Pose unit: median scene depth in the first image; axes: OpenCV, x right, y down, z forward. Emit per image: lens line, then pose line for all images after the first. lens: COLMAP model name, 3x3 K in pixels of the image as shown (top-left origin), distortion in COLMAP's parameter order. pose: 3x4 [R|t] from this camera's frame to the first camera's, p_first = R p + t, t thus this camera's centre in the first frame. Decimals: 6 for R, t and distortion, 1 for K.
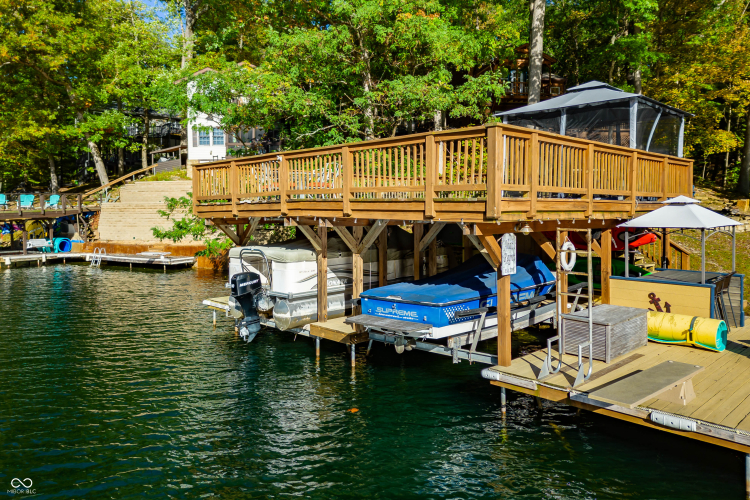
lens RADIAL K [[538.1, 0, 375.0], [0, 538.1, 250.0], [0, 0, 1]] dist [0.019340, -0.002475]
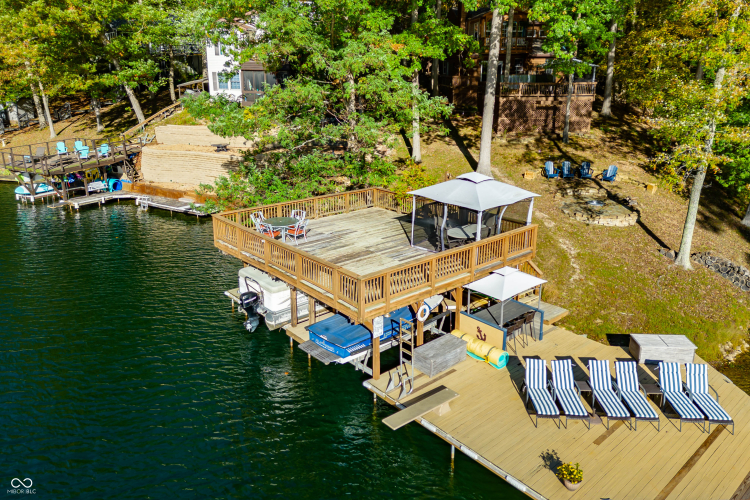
lens RADIAL K [[534.4, 0, 374.8], [0, 534.4, 228.1], [0, 0, 1]] dist [0.040445, -0.003560]
pose [[0.998546, 0.021597, -0.049385, 0.090482], [-0.010202, 0.975385, 0.220272, -0.210584], [0.052926, -0.219448, 0.974187, -0.216775]]
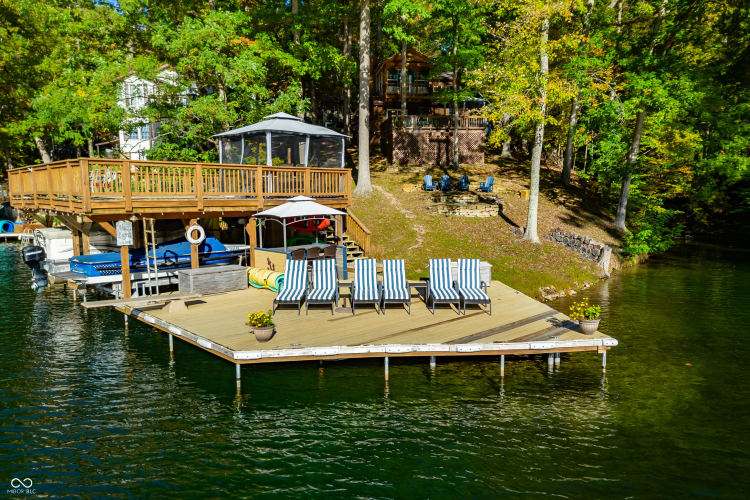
lens RADIAL K [[516.0, 0, 378.0], [0, 516.0, 268.3], [0, 0, 1]] dist [0.103692, -0.106024]
pose [[0.999773, -0.002472, -0.021170, 0.303011], [0.004028, 0.997264, 0.073812, -0.000155], [0.020930, -0.073881, 0.997047, -0.178794]]
